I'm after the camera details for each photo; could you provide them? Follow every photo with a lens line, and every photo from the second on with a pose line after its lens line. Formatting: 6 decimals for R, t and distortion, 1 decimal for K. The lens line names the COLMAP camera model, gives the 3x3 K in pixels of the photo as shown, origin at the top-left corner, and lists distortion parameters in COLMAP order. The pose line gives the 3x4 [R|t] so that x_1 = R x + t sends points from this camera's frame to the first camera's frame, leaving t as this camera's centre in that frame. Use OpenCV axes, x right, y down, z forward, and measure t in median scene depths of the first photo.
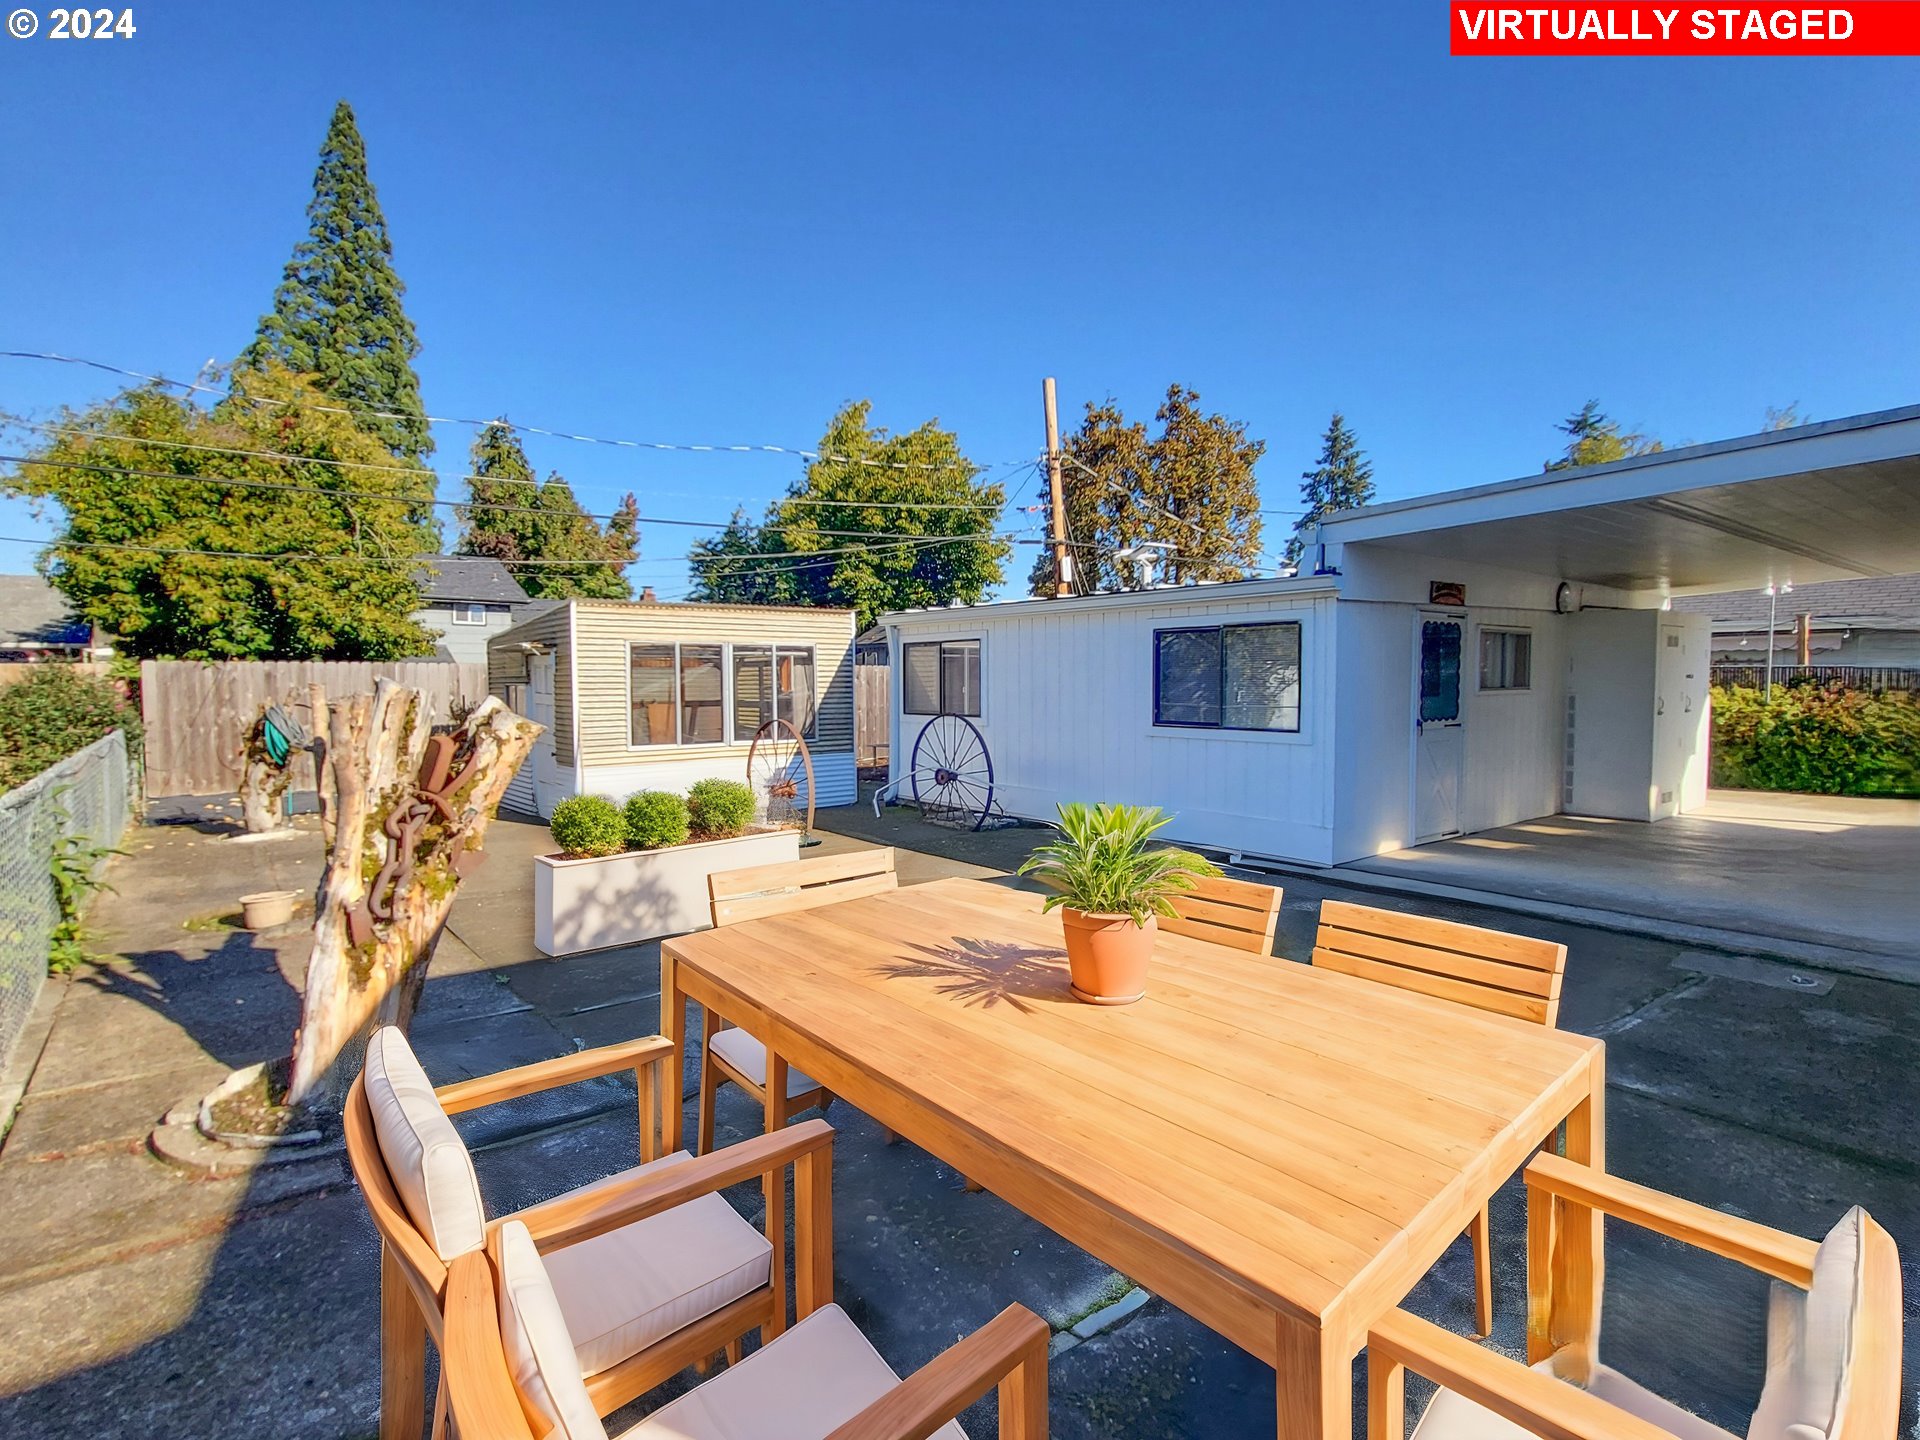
lens RADIAL K [[932.2, 0, 961.9], [0, 932.2, 718.3], [0, 0, 1]] dist [0.000989, 0.000119]
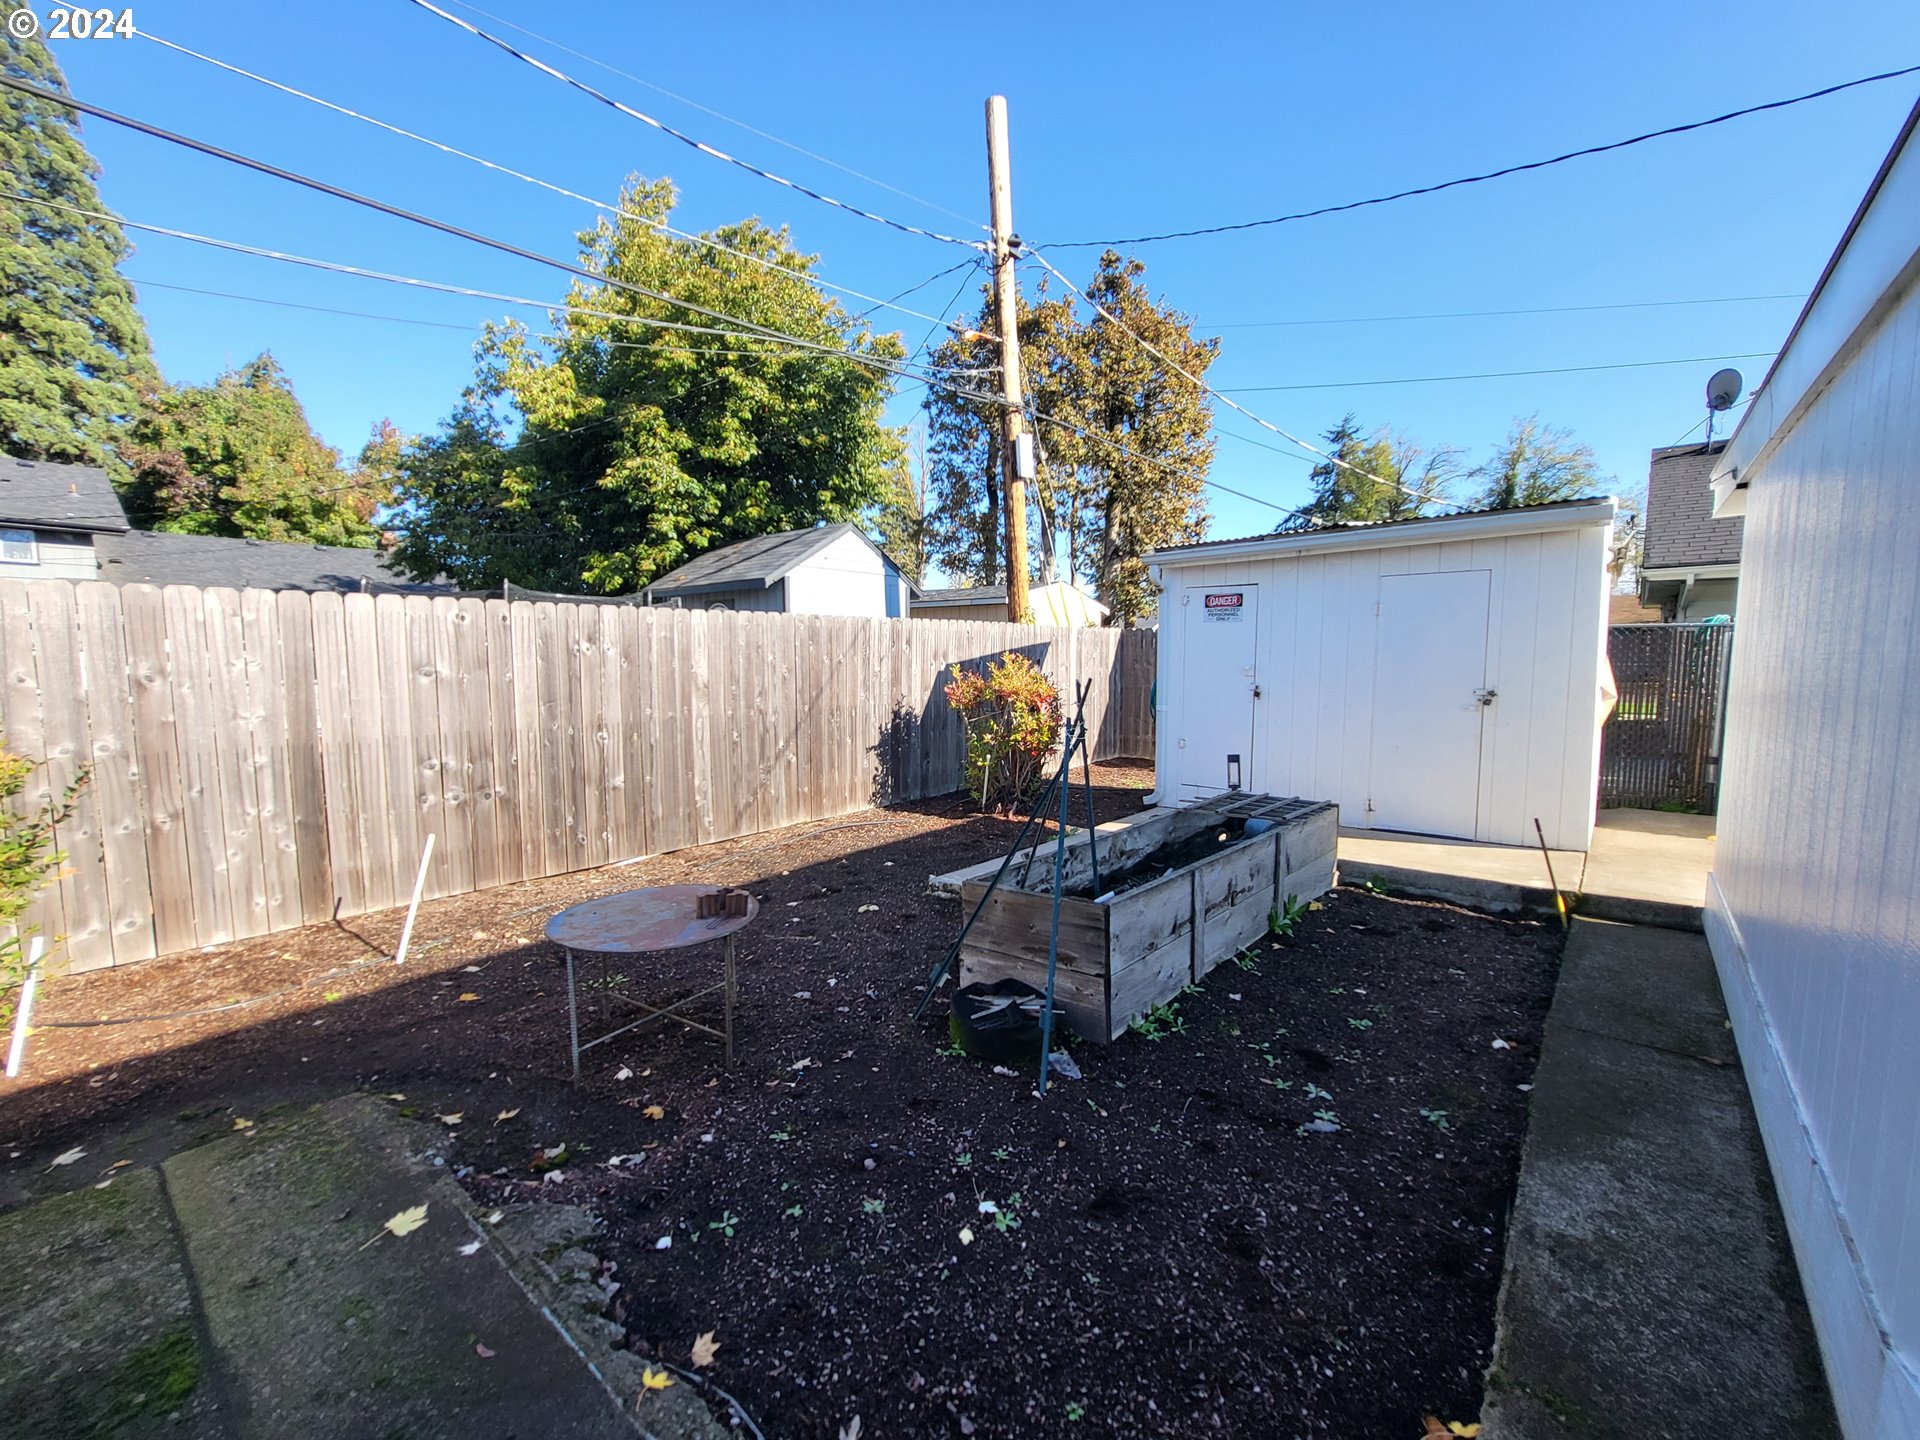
lens RADIAL K [[781.4, 0, 932.5], [0, 781.4, 723.7], [0, 0, 1]] dist [0.010437, 0.000090]
pose [[0.985899, -0.016021, 0.166570, -0.023963], [0.008704, 0.998969, 0.044564, -0.016269], [-0.167113, -0.042485, 0.985022, 0.477427]]
